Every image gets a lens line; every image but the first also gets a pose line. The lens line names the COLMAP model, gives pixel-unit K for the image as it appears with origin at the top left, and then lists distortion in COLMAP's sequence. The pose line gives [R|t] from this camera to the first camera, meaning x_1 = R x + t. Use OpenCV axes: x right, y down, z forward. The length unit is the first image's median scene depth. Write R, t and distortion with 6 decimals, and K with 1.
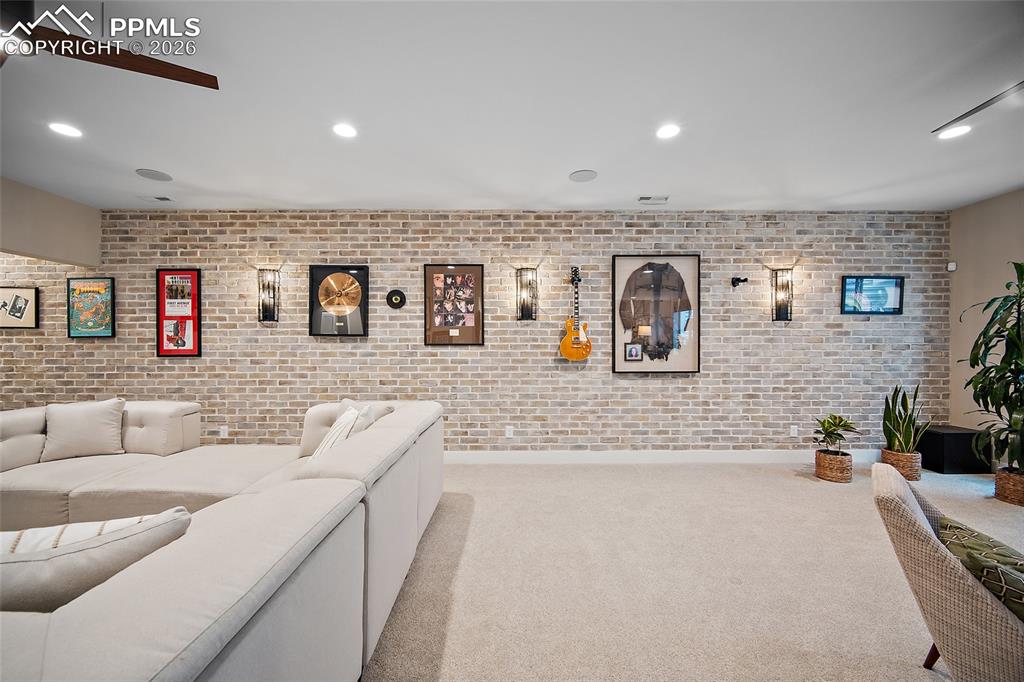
lens RADIAL K [[402.4, 0, 515.8], [0, 402.4, 344.5], [0, 0, 1]] dist [-0.002741, -0.000302]
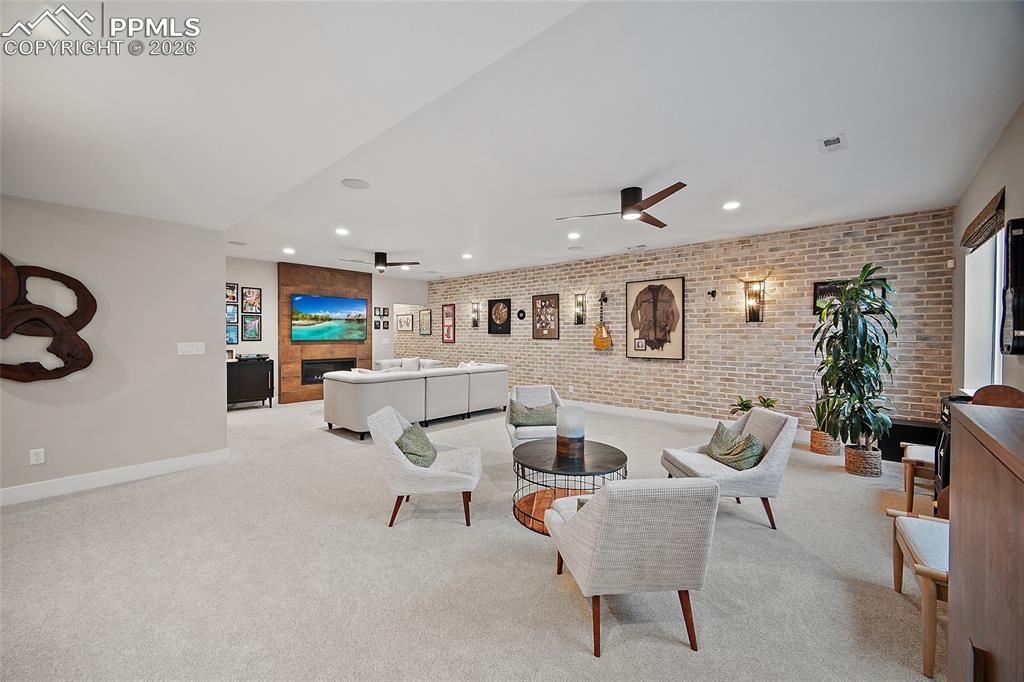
lens RADIAL K [[402.4, 0, 504.9], [0, 402.4, 333.4], [0, 0, 1]] dist [-0.002741, -0.000302]
pose [[0.735630, -0.000223, -0.677384, 0.943159], [0.000364, 1.000000, 0.000065, -0.023373], [0.677384, -0.000294, 0.735630, -0.465389]]
